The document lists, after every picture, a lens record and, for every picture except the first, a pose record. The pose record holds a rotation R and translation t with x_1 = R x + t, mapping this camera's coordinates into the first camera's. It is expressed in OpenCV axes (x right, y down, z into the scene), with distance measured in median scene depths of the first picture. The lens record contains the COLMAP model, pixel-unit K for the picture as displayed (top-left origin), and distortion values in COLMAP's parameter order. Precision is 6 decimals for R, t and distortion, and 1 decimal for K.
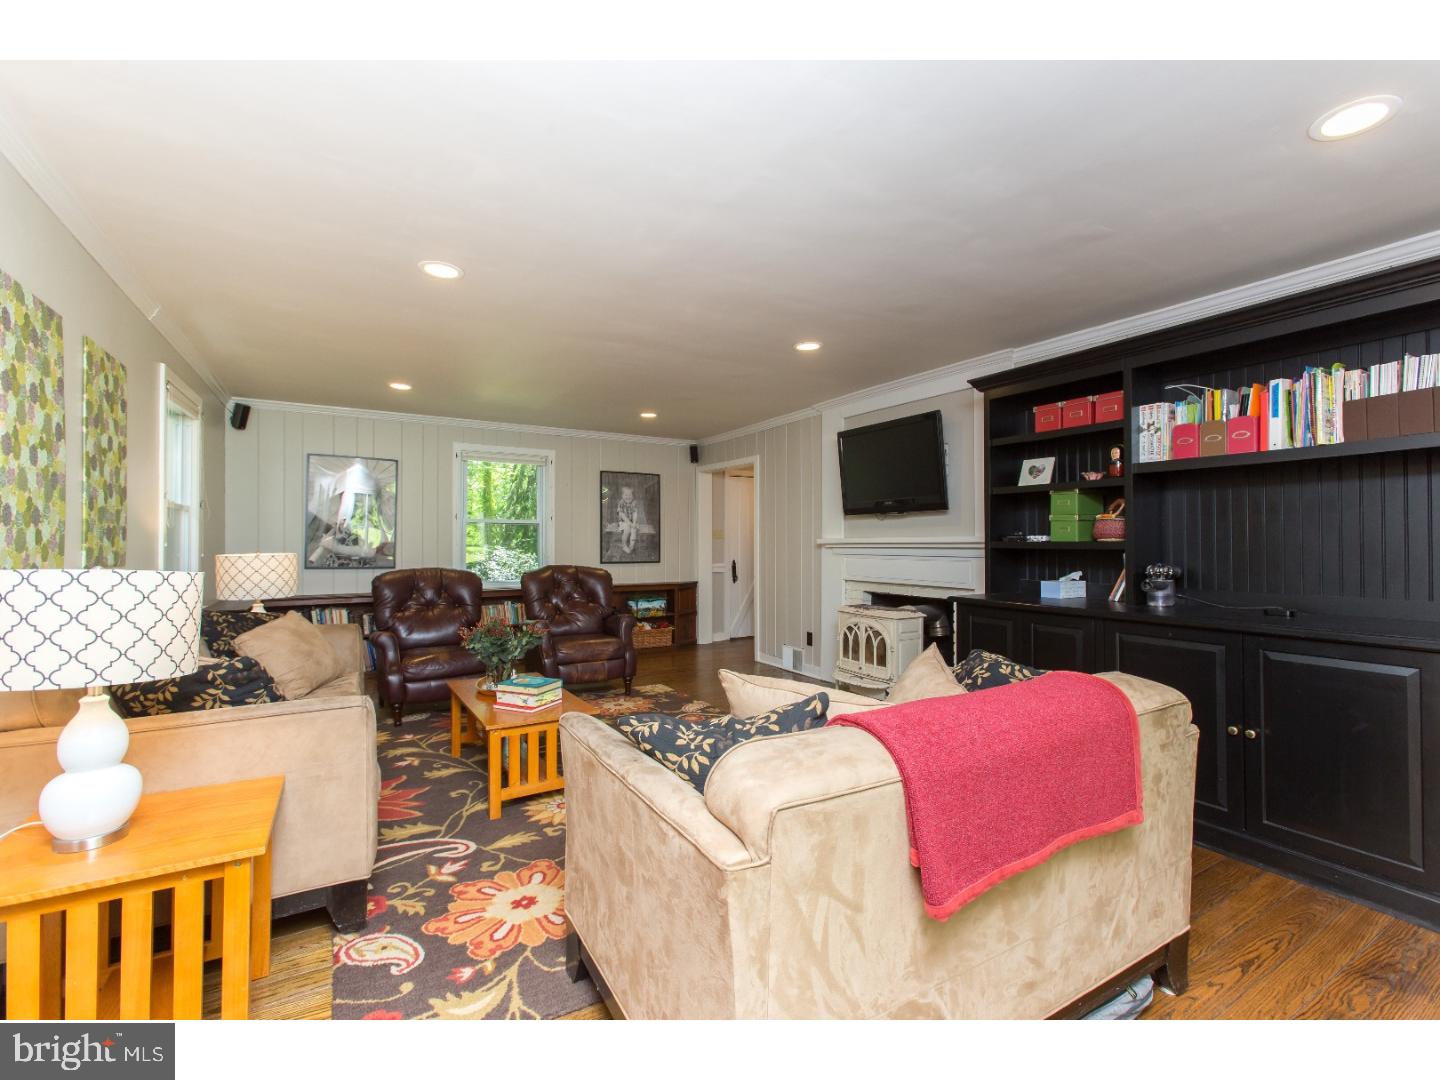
lens RADIAL K [[633.4, 0, 724.3], [0, 633.4, 538.9], [0, 0, 1]] dist [-0.009070, 0.003191]
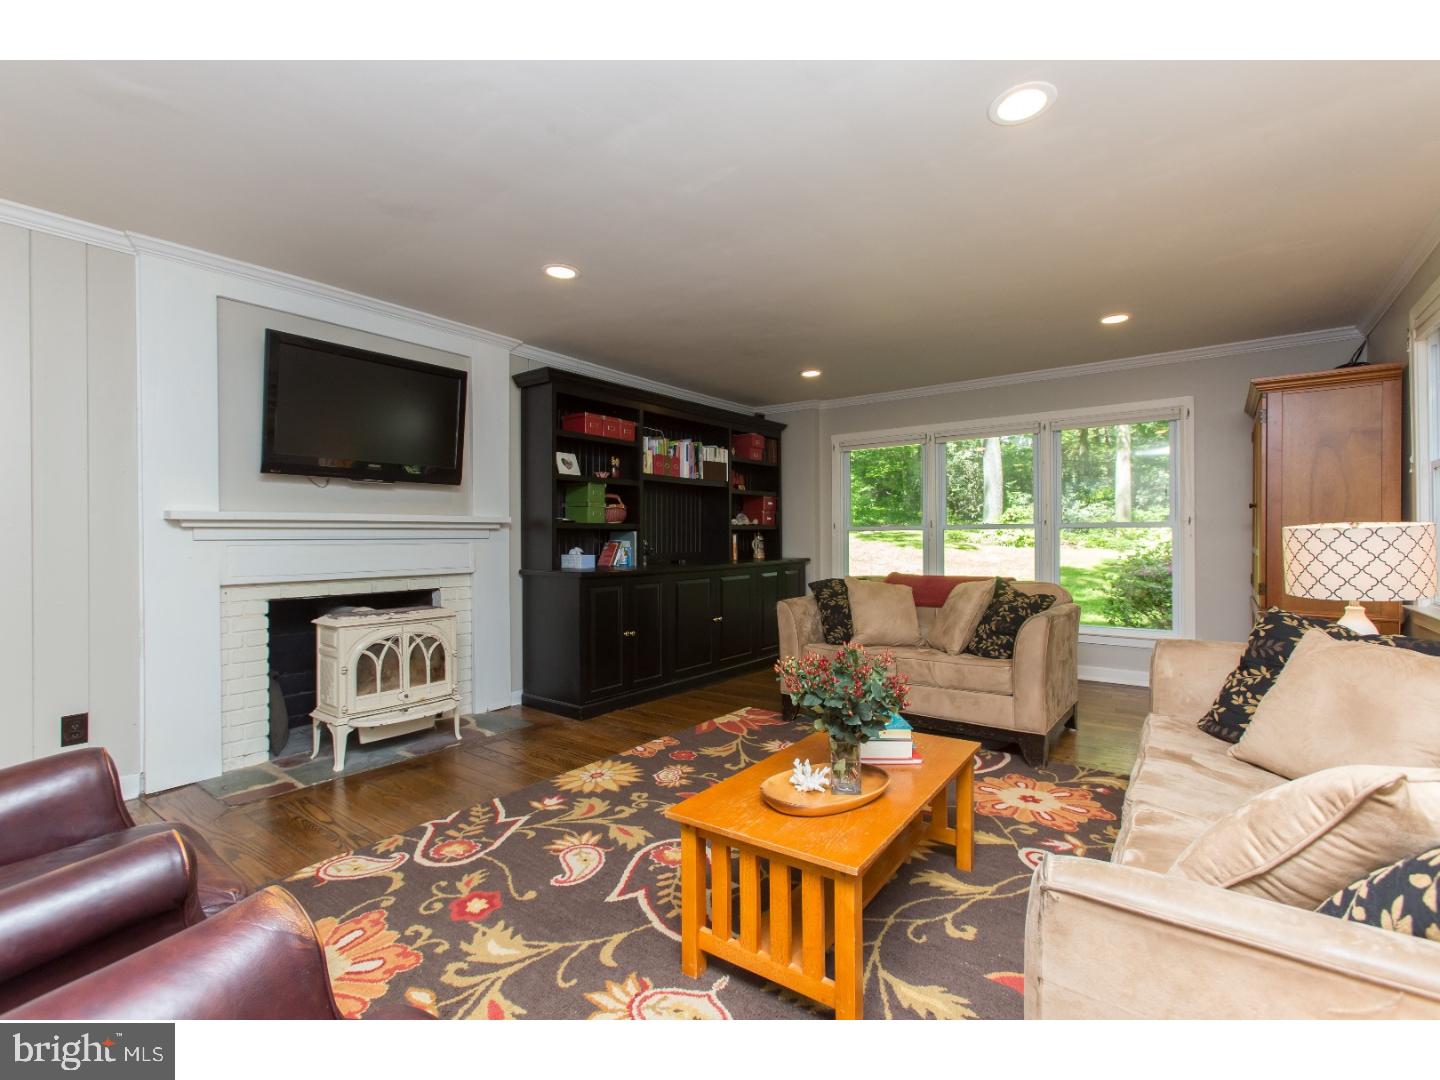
lens RADIAL K [[633.4, 0, 725.8], [0, 633.4, 537.5], [0, 0, 1]] dist [-0.009070, 0.003191]
pose [[-0.368275, -0.000402, 0.929717, -0.808356], [0.000614, 1.000000, 0.000676, 0.035749], [-0.929717, 0.000819, -0.368275, 1.298014]]
